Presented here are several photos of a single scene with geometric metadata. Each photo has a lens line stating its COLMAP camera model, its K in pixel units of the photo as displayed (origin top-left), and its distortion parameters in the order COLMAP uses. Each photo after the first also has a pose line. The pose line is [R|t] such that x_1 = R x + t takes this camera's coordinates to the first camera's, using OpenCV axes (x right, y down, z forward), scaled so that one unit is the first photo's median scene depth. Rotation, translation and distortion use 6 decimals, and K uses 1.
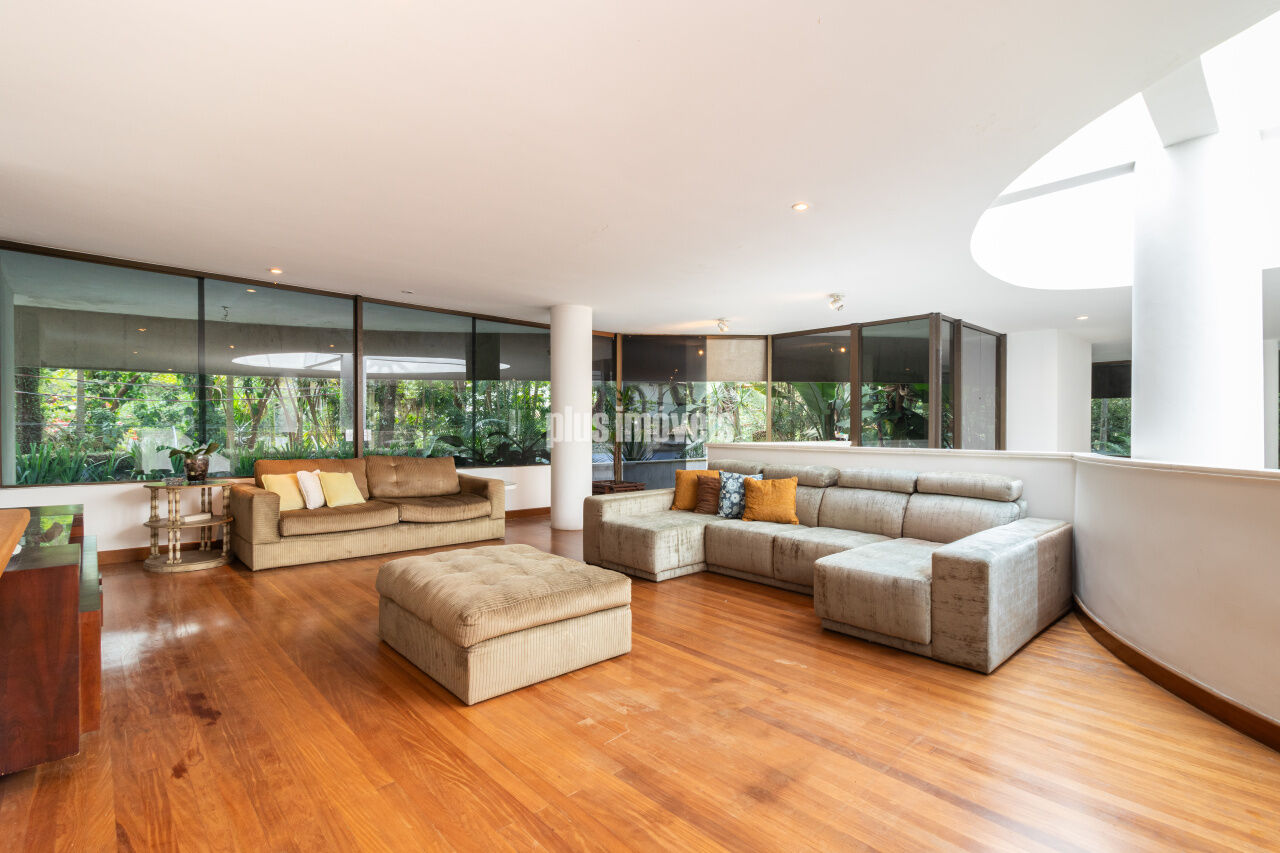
lens RADIAL K [[597.5, 0, 639.9], [0, 597.5, 426.5], [0, 0, 1]] dist [-0.004980, 0.002717]
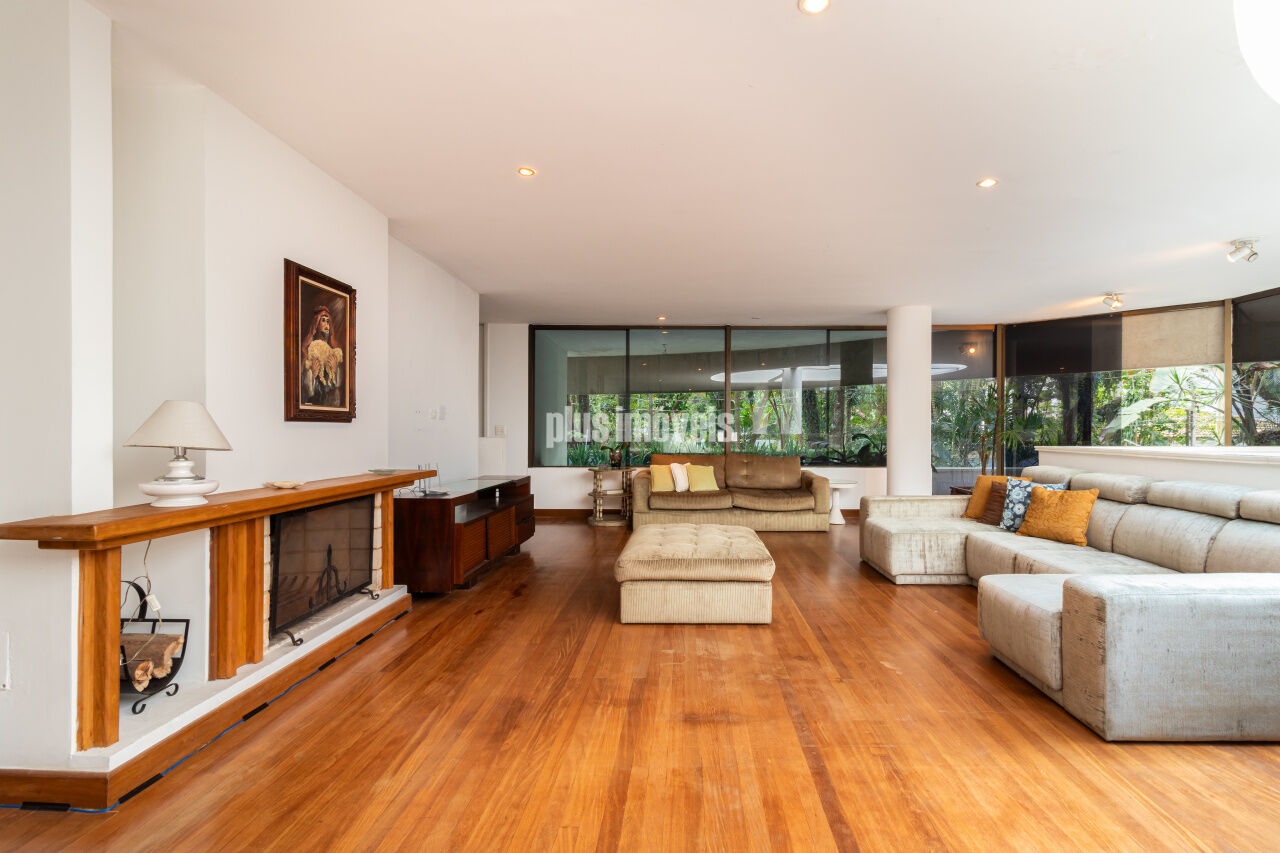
lens RADIAL K [[597.5, 0, 673.0], [0, 597.5, 432.4], [0, 0, 1]] dist [-0.004980, 0.002717]
pose [[0.720712, -0.004754, -0.693219, 0.421837], [0.008126, 0.999966, 0.001591, 0.002188], [0.693187, -0.006780, 0.720725, 0.025118]]
